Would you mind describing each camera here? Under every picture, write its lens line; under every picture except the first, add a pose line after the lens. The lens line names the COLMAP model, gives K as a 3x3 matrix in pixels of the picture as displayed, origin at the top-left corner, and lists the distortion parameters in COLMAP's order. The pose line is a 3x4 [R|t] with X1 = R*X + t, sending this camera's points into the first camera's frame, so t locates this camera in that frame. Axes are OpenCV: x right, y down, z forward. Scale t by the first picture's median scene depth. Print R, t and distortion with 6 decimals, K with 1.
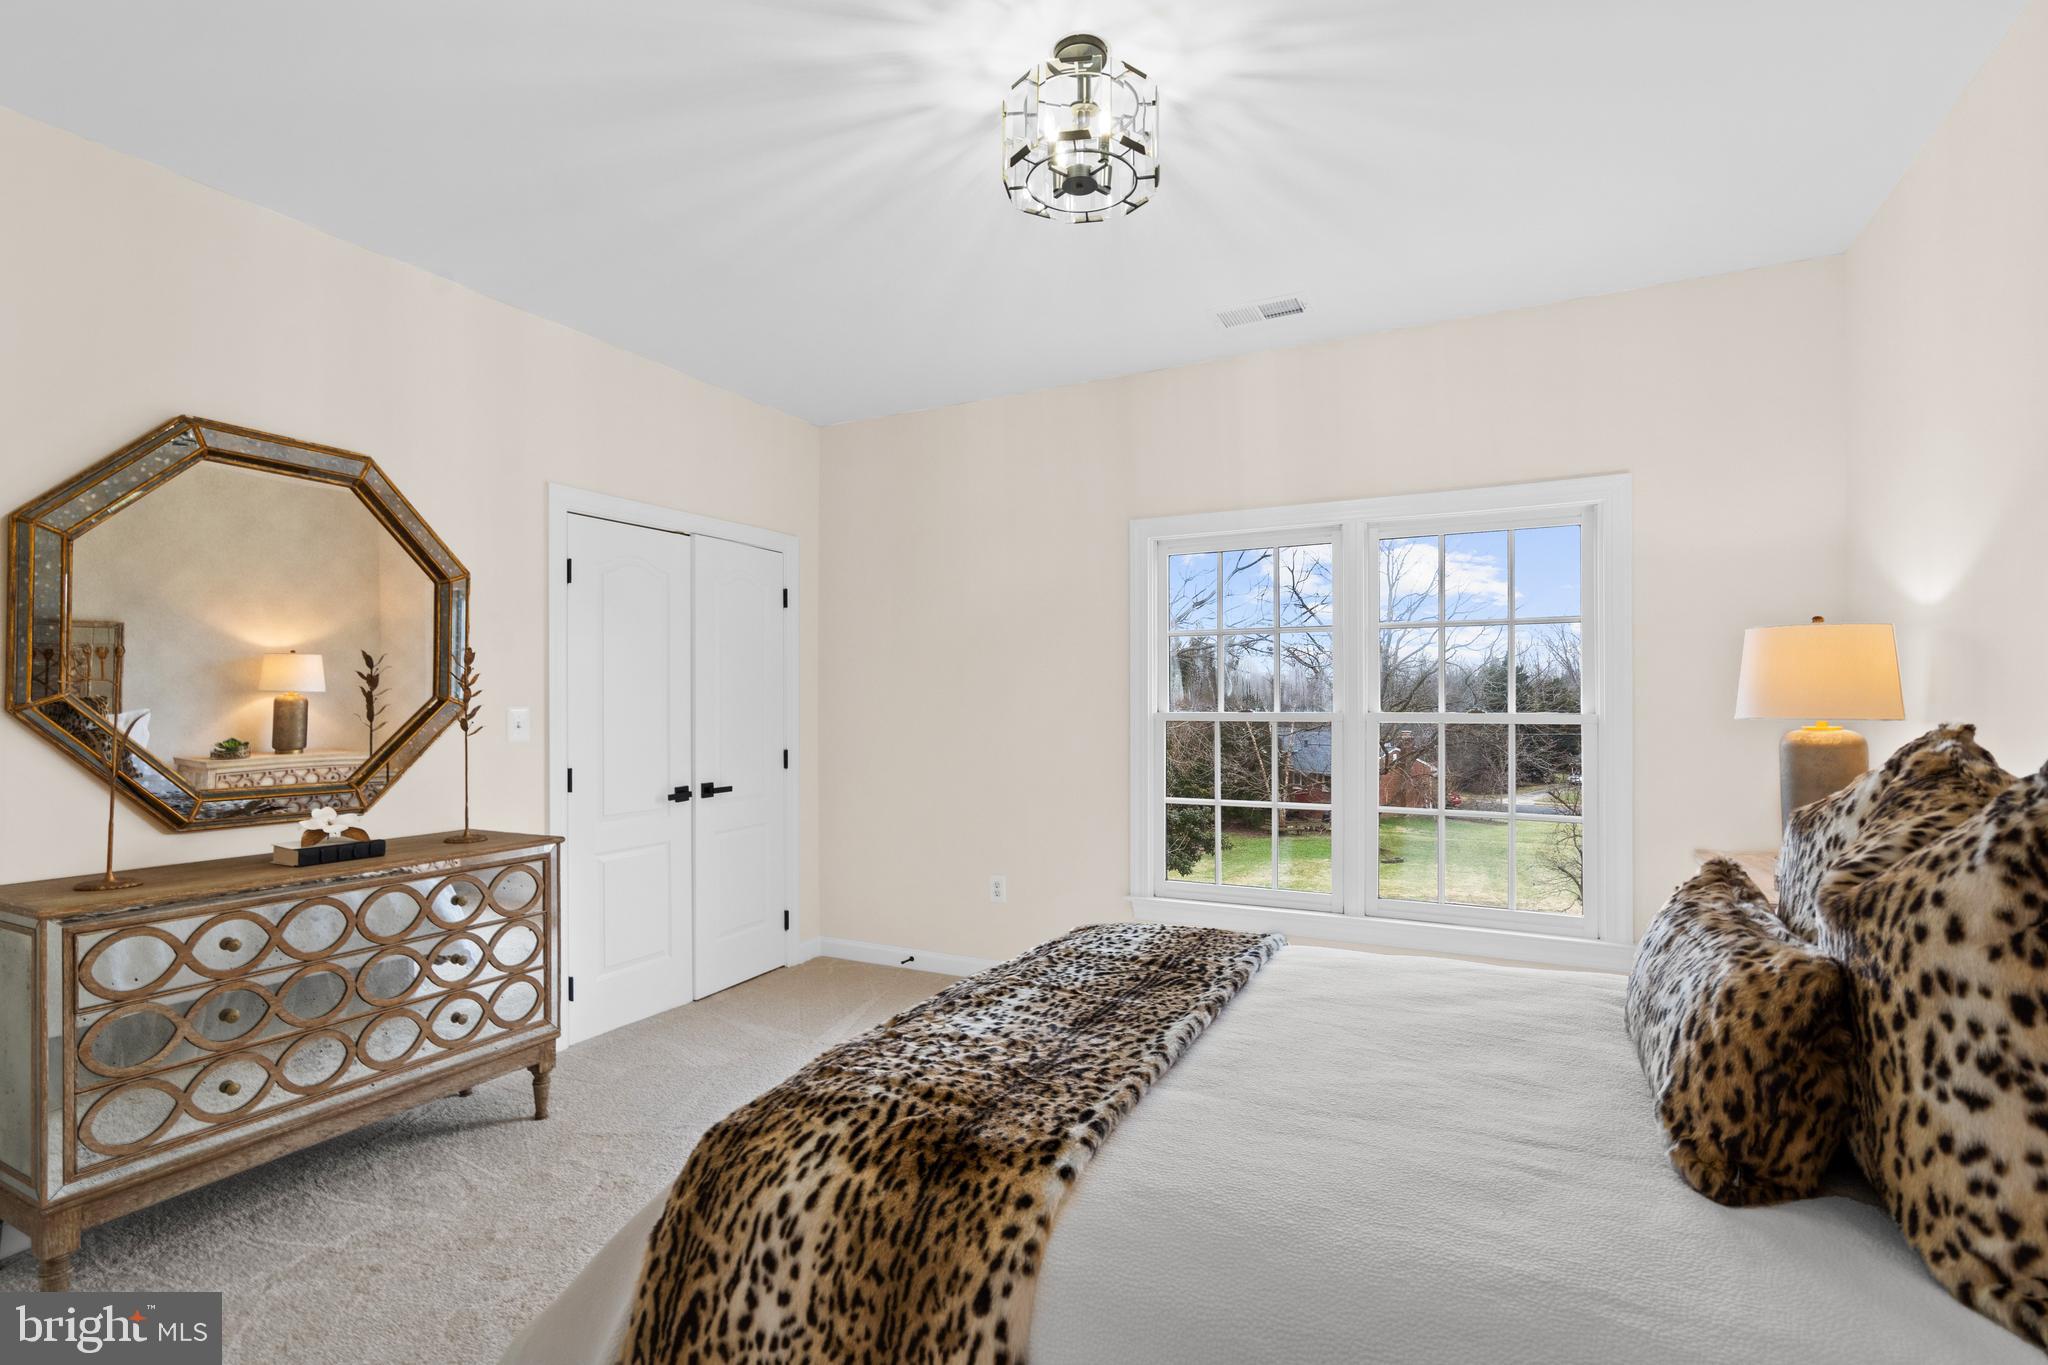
lens RADIAL K [[961.0, 0, 1016.4], [0, 961.0, 693.9], [0, 0, 1]] dist [-0.000421, 0.002019]
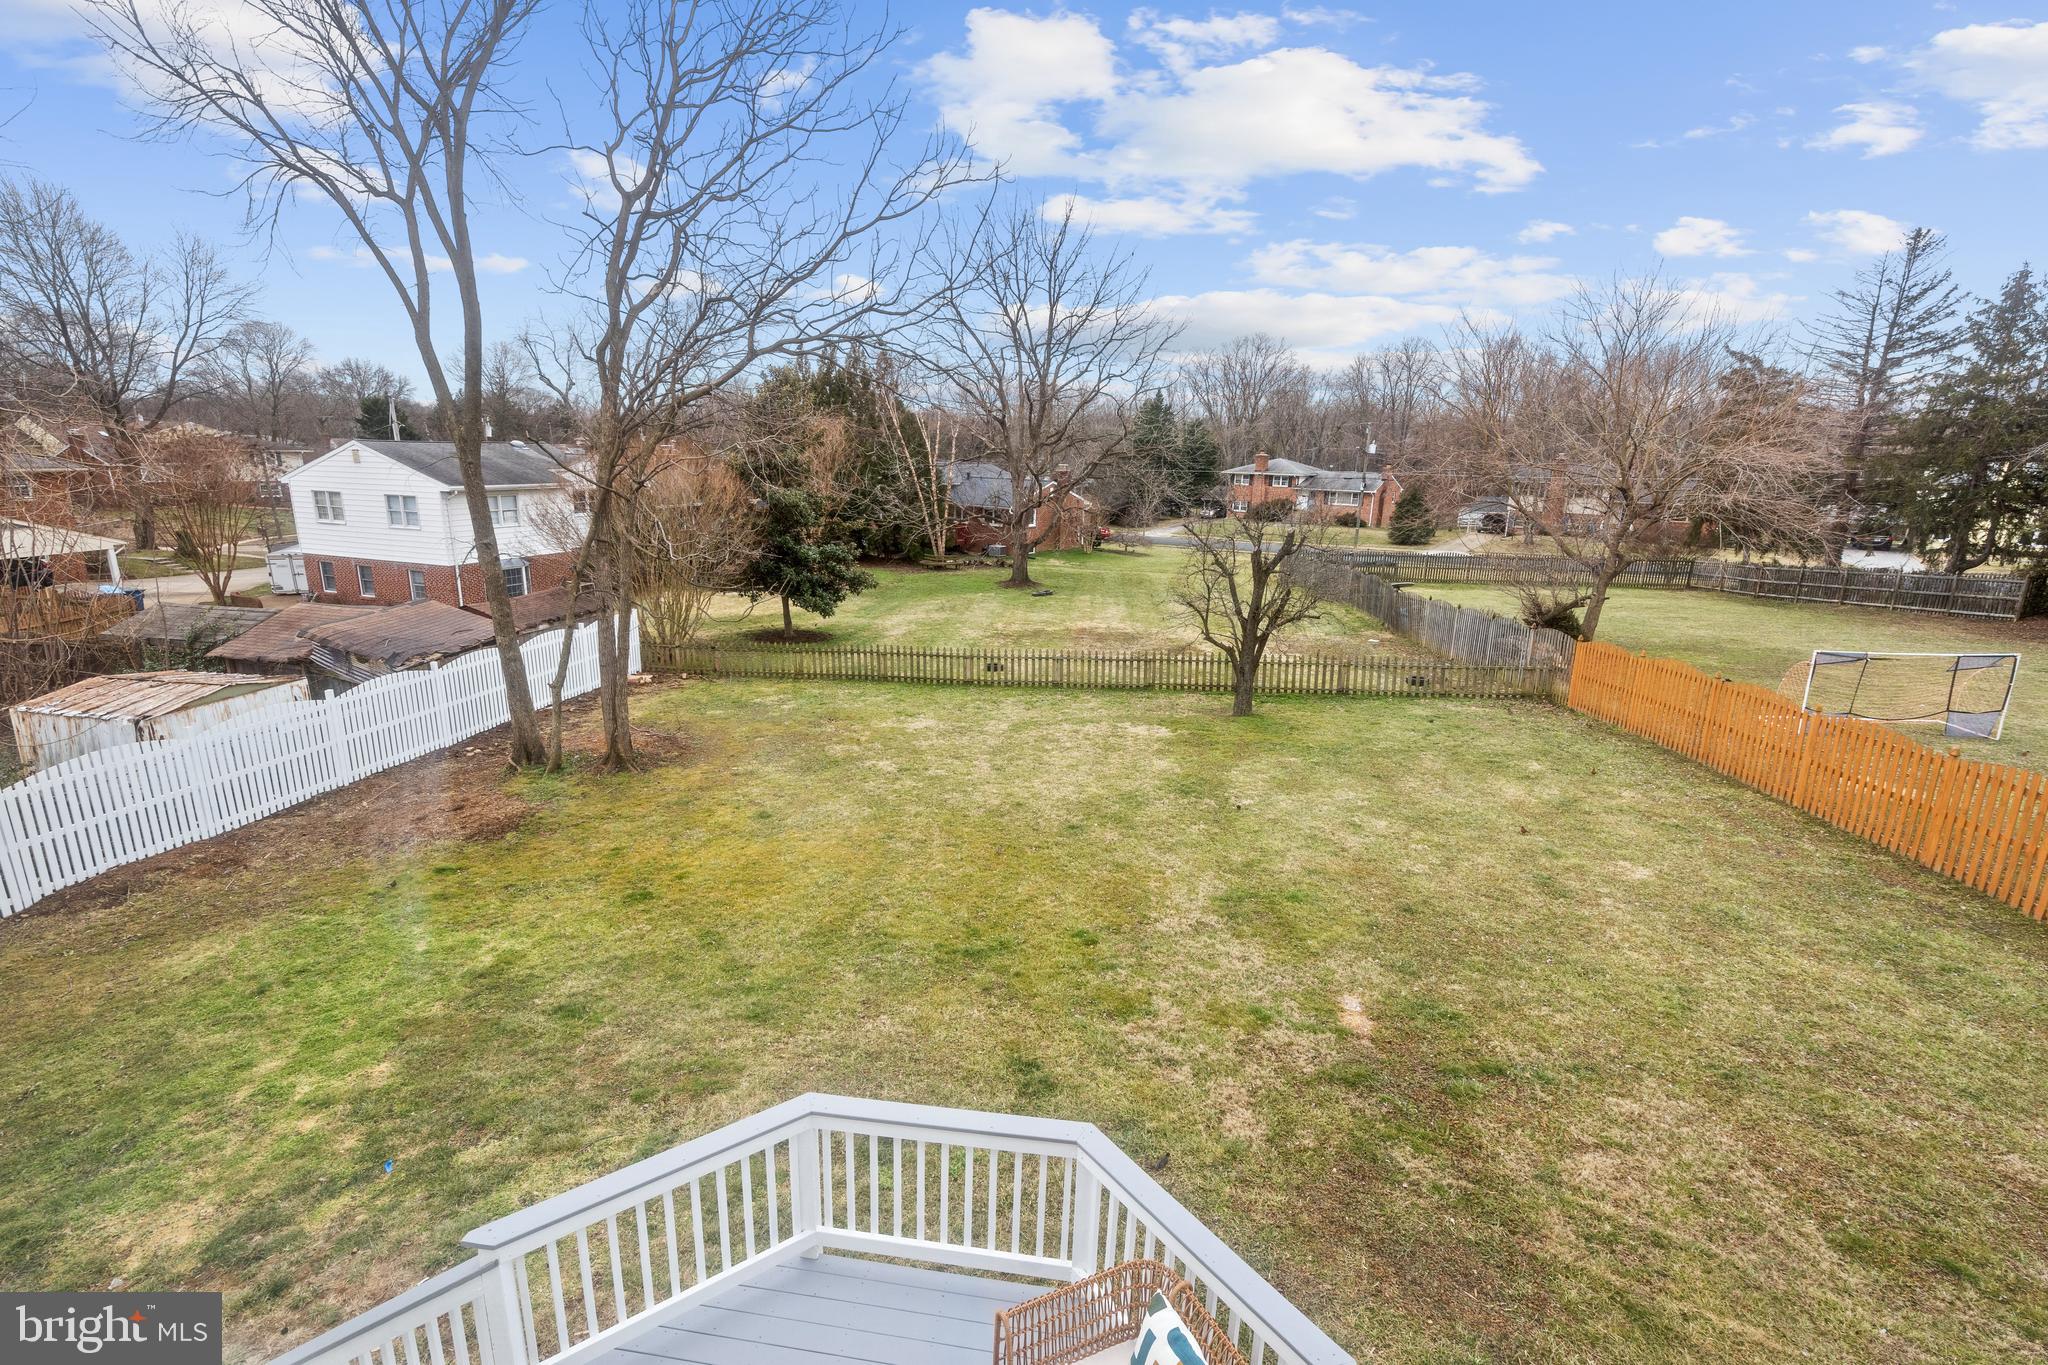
lens RADIAL K [[961.0, 0, 1027.1], [0, 961.0, 682.4], [0, 0, 1]] dist [-0.000421, 0.002019]
pose [[0.941508, -0.056109, 0.332286, 0.464787], [-0.032325, 0.966458, 0.254783, 0.086778], [-0.335436, -0.250621, 0.908114, 0.833707]]
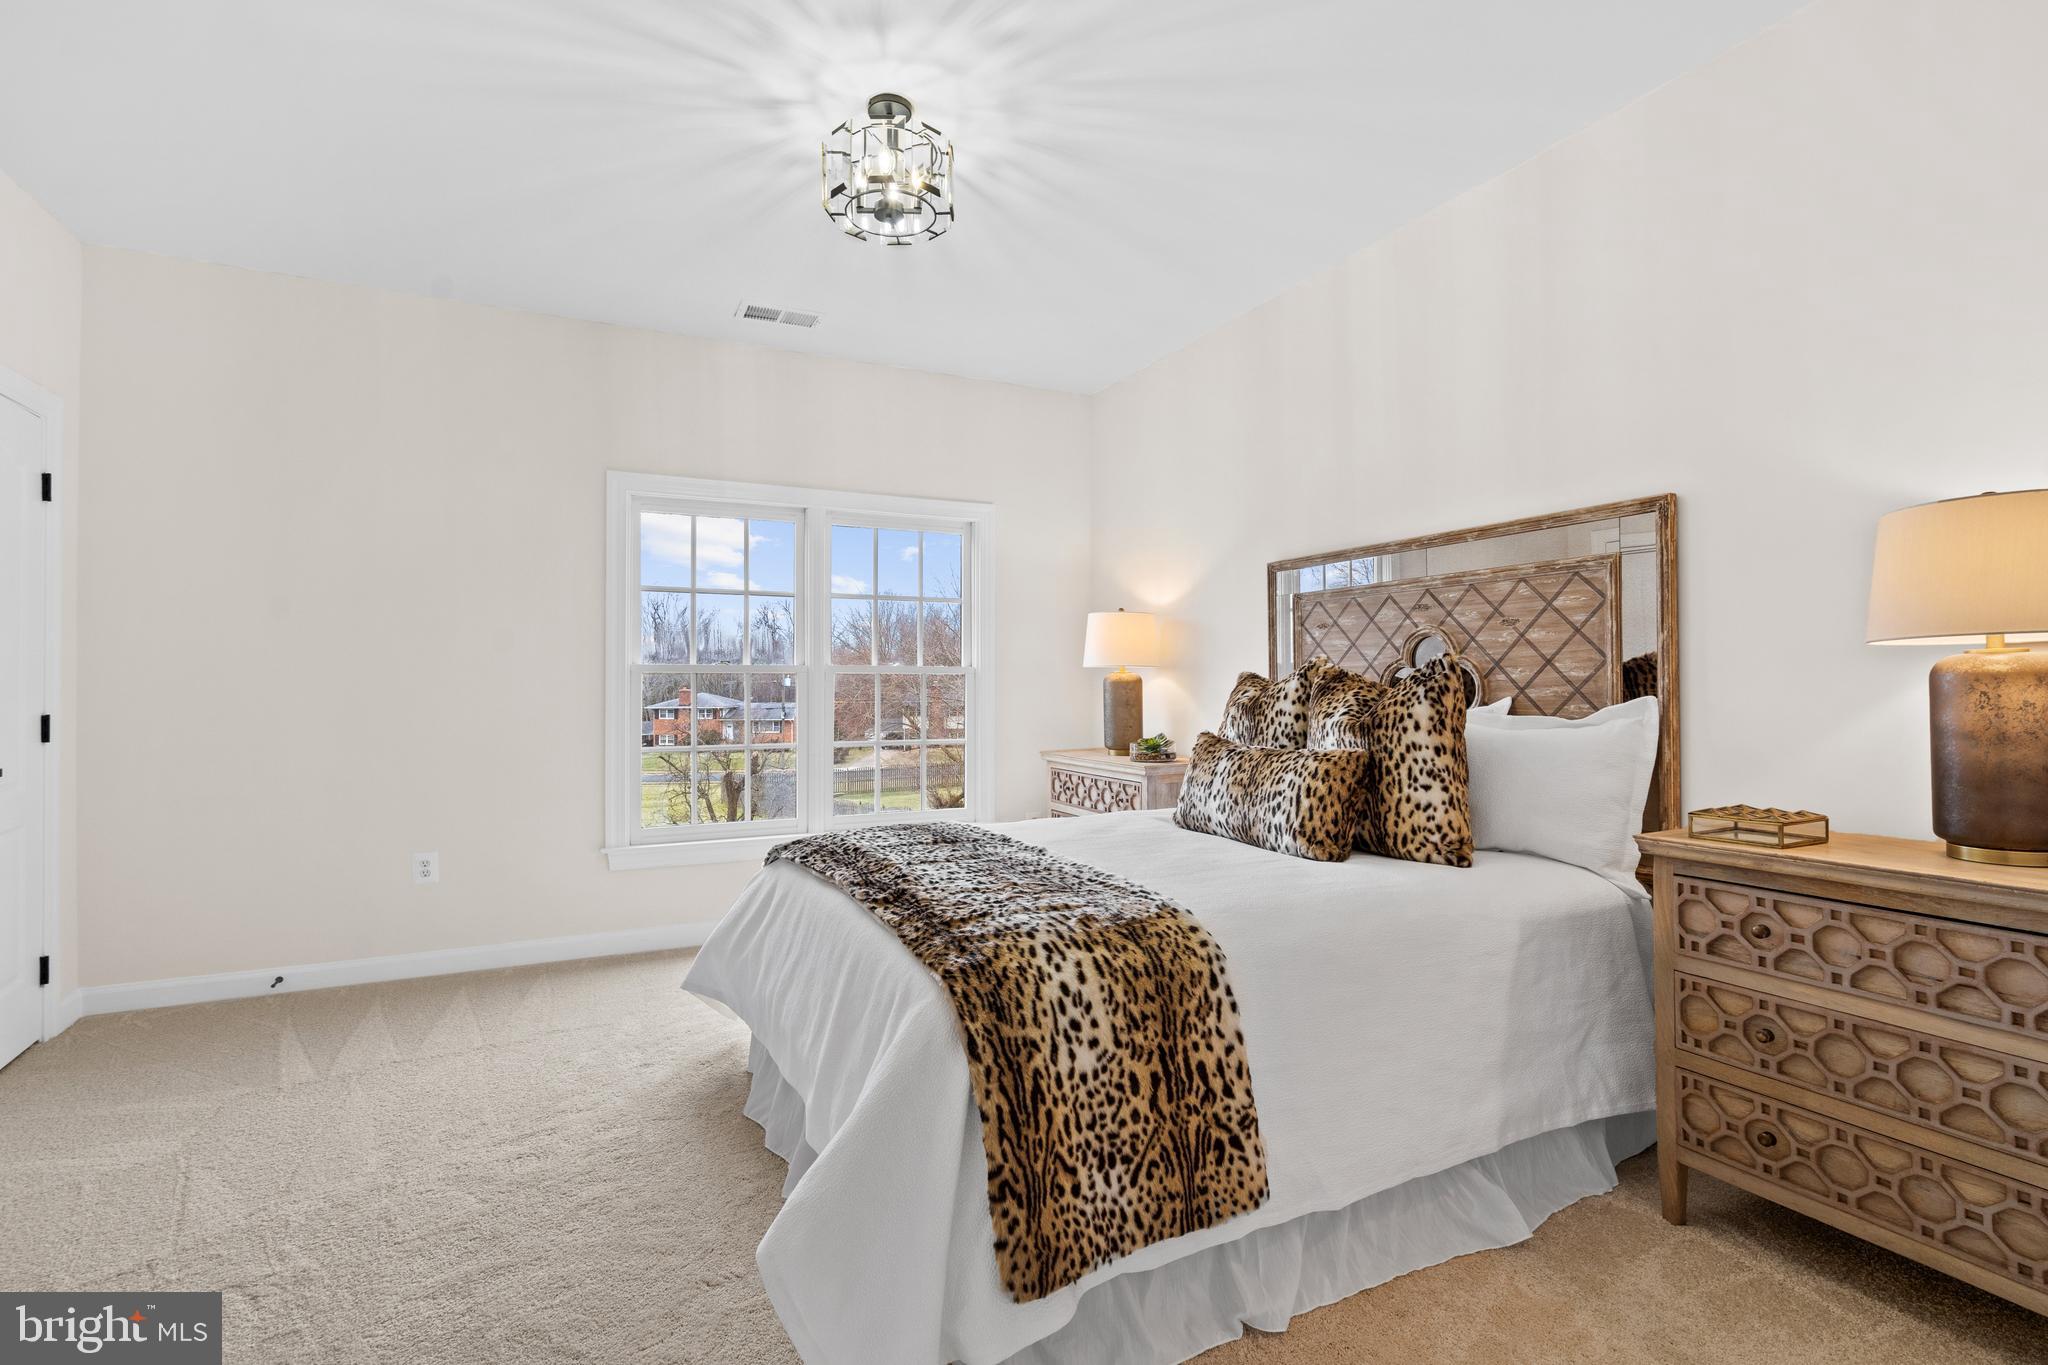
lens RADIAL K [[961.0, 0, 997.2], [0, 961.0, 674.9], [0, 0, 1]] dist [-0.000421, 0.002019]
pose [[0.596378, 0.007783, 0.802666, -1.521638], [-0.009804, 0.999949, -0.002411, 0.101513], [-0.802644, -0.006431, 0.596424, 0.293707]]
